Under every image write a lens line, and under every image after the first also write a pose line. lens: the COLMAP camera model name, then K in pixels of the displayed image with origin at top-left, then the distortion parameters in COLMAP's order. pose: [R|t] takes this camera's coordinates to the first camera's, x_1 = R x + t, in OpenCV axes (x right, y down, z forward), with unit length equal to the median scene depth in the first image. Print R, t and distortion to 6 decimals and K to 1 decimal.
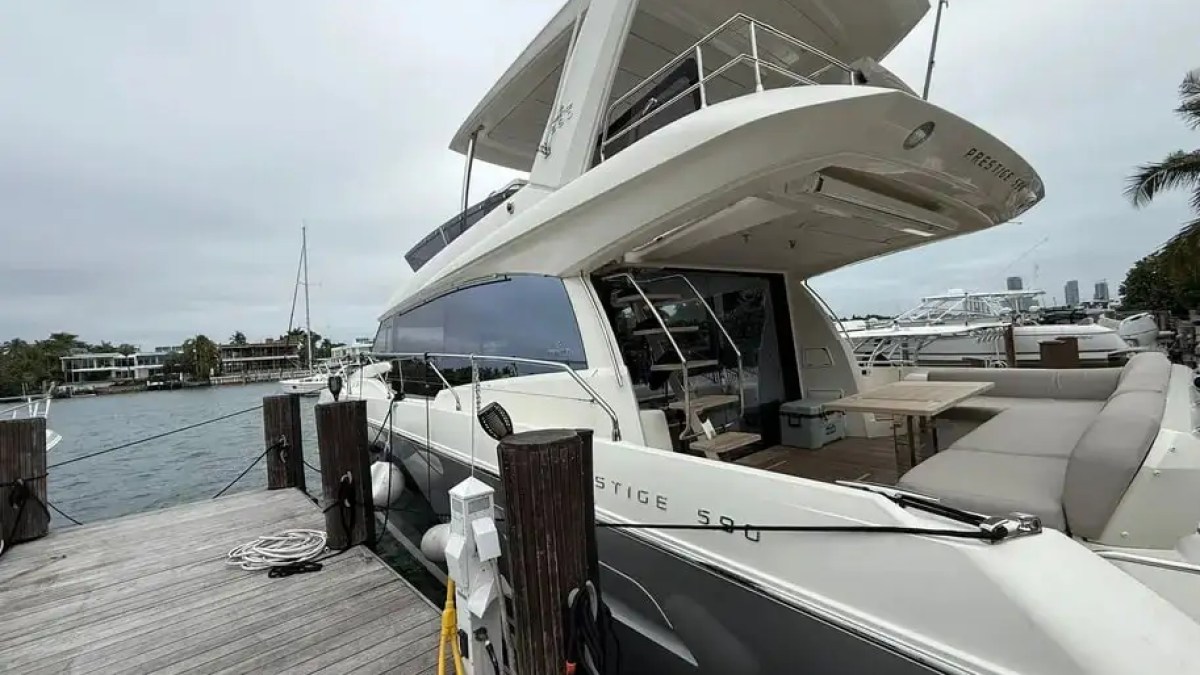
lens RADIAL K [[476.4, 0, 593.3], [0, 476.4, 338.6], [0, 0, 1]] dist [0.003493, 0.000639]
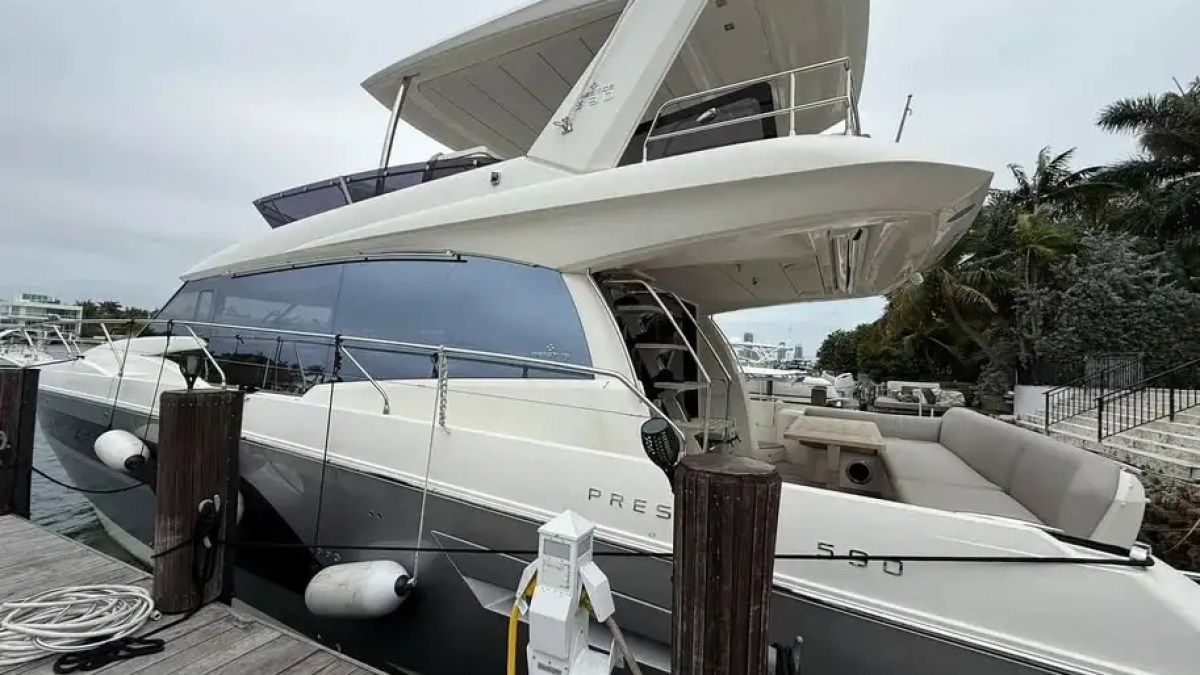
lens RADIAL K [[476.4, 0, 601.1], [0, 476.4, 338.4], [0, 0, 1]] dist [0.003493, 0.000639]
pose [[0.908281, 0.130721, 0.397413, -0.334741], [-0.119338, 0.991419, -0.053362, 0.031794], [-0.400978, 0.001041, 0.916087, 0.166372]]
